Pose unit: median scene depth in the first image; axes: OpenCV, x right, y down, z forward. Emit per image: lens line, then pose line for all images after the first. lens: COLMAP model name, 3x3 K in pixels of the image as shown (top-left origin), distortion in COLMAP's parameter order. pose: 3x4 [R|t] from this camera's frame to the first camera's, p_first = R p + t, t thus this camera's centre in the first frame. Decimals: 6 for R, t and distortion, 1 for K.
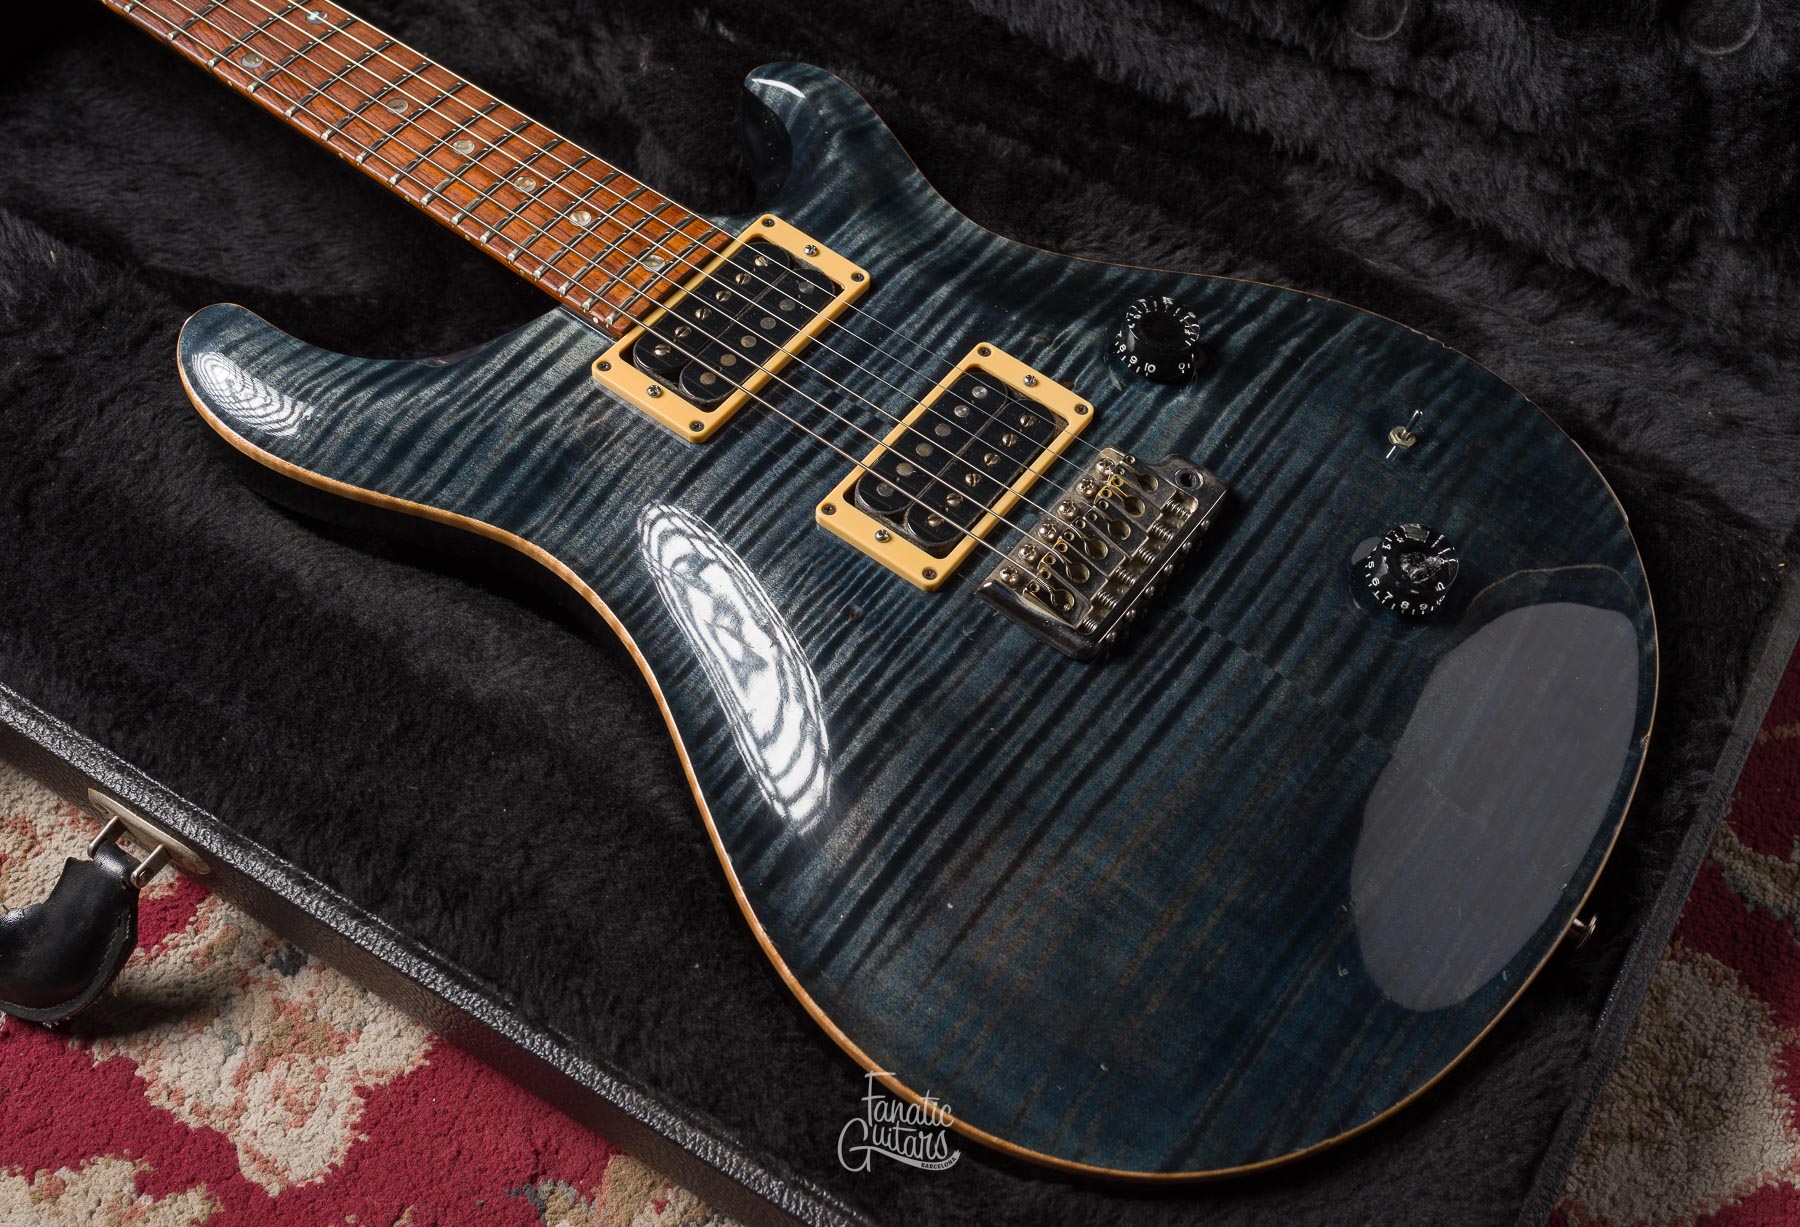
lens RADIAL K [[1982.2, 0, 977.5], [0, 1982.2, 643.2], [0, 0, 1]] dist [-0.008383, 0.008822]
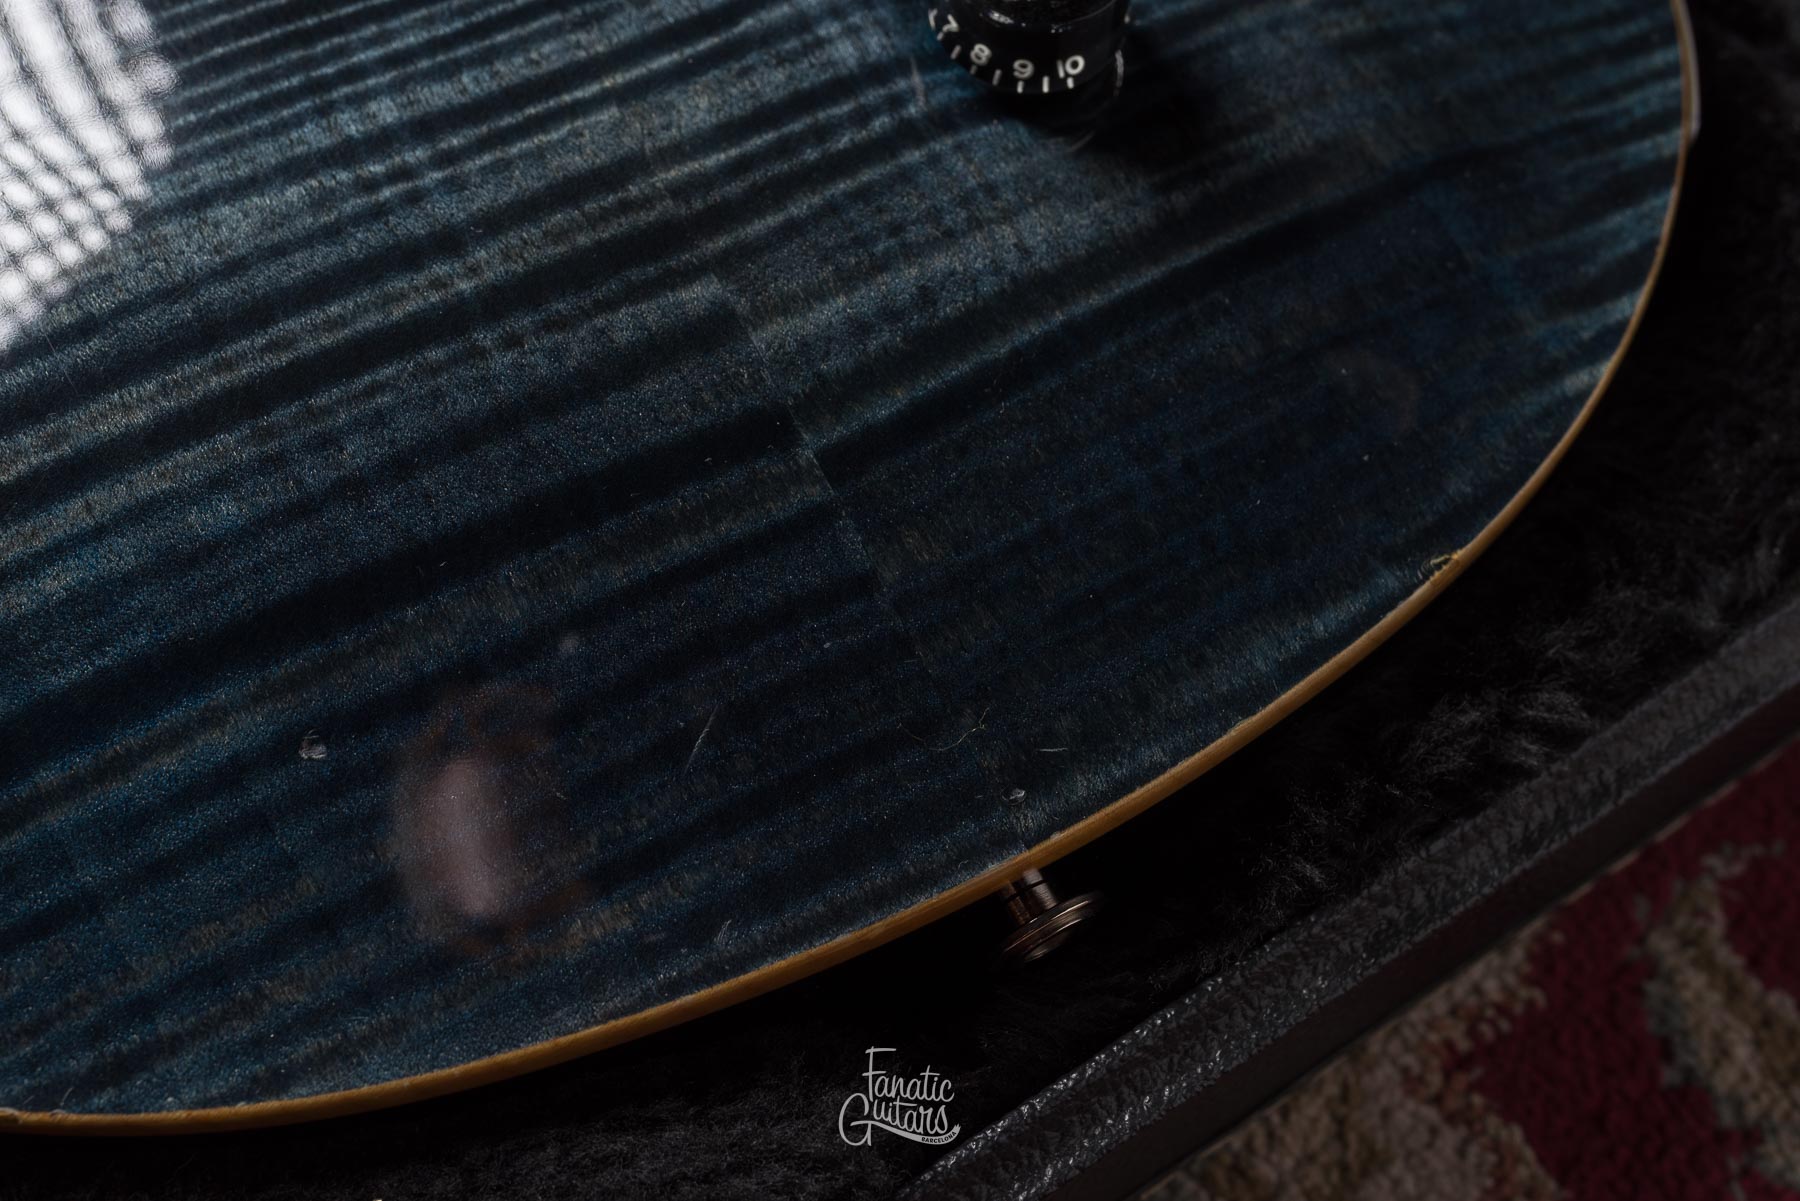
lens RADIAL K [[1856.9, 0, 897.2], [0, 1856.9, 593.2], [0, 0, 1]] dist [-0.002546, 0.007833]
pose [[0.896787, 0.351225, -0.269098, 0.335449], [-0.336288, 0.936291, 0.101337, 0.052339], [0.287546, -0.000384, 0.957767, 0.598485]]
